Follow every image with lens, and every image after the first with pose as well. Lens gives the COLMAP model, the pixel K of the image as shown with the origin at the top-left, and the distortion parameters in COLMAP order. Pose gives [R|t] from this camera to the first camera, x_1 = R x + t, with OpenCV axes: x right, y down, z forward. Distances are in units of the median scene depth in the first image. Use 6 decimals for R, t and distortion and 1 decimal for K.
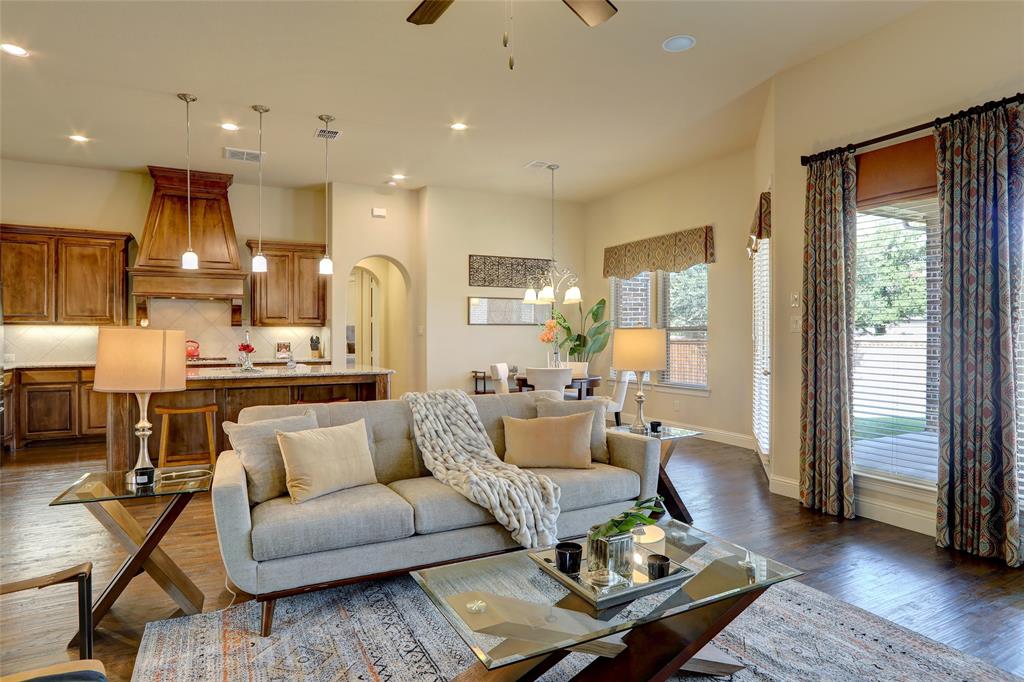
lens RADIAL K [[588.1, 0, 511.4], [0, 588.1, 332.7], [0, 0, 1]] dist [-0.050541, 0.047790]
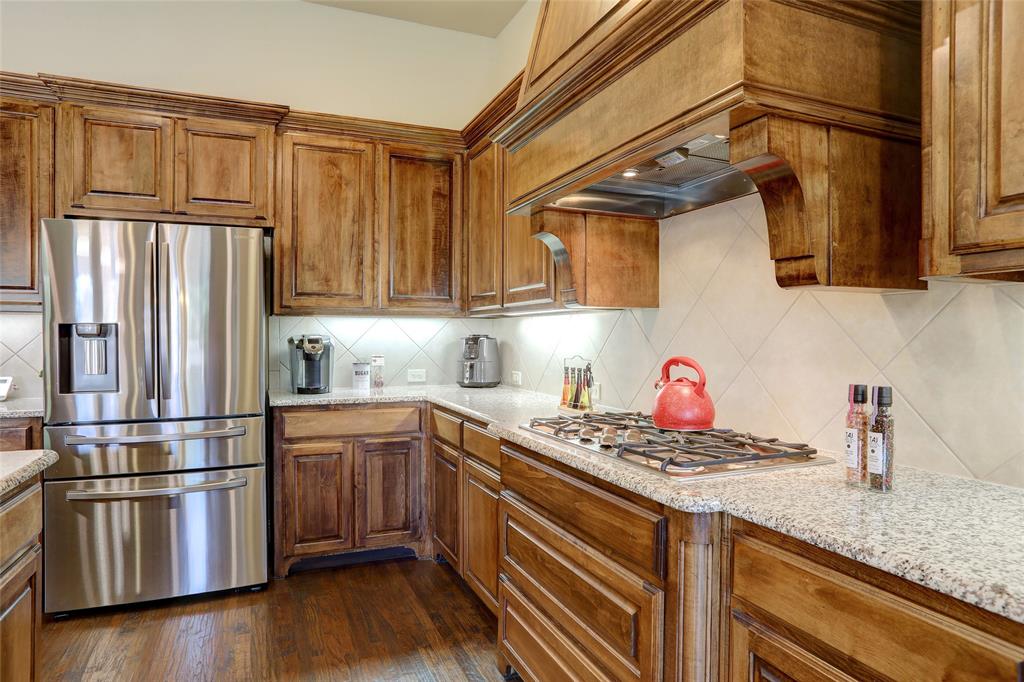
lens RADIAL K [[597.5, 0, 512.0], [0, 597.5, 341.0], [0, 0, 1]] dist [-0.115694, 0.091858]
pose [[-0.086942, 0.009444, -0.996169, -0.291881], [0.000196, 0.999955, 0.009462, 0.003683], [0.996213, 0.000627, -0.086940, 0.938290]]
